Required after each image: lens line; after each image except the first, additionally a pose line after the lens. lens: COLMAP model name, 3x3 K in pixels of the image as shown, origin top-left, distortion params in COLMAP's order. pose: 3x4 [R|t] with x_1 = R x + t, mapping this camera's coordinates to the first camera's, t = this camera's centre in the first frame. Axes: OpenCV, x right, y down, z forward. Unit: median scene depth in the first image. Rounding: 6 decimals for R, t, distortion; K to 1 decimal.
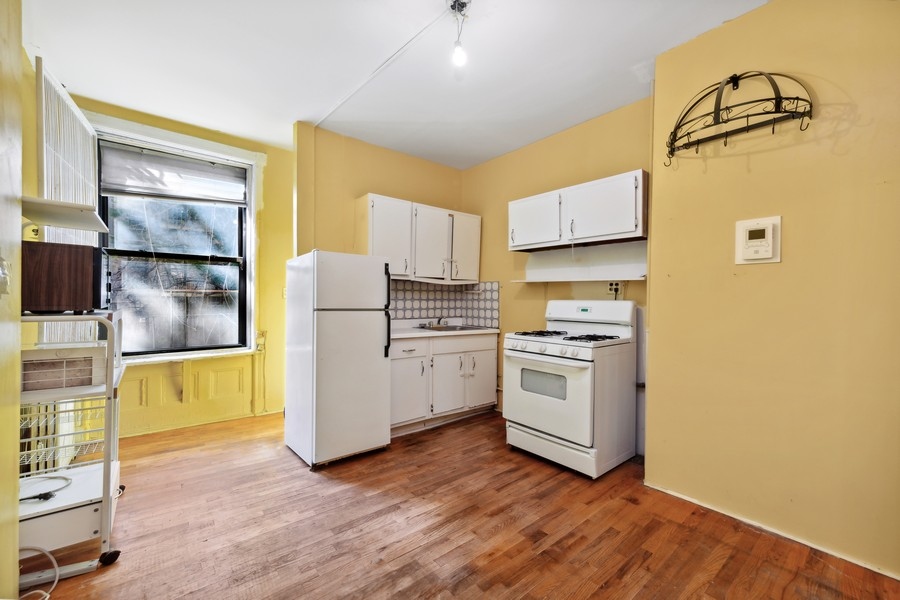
lens RADIAL K [[376.2, 0, 450.2], [0, 376.2, 301.5], [0, 0, 1]] dist [0.011743, -0.000485]
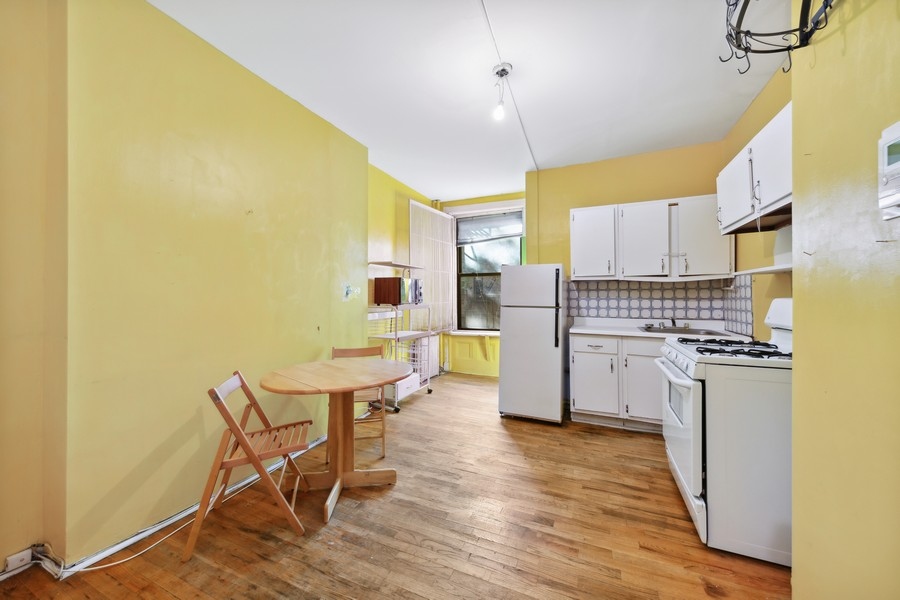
lens RADIAL K [[335.3, 0, 448.8], [0, 335.3, 297.3], [0, 0, 1]] dist [0.014494, -0.000053]
pose [[0.427957, -0.011745, -0.903723, 0.590061], [-0.001490, 0.999905, -0.013701, 0.004221], [0.903798, 0.007210, 0.427899, 0.210745]]
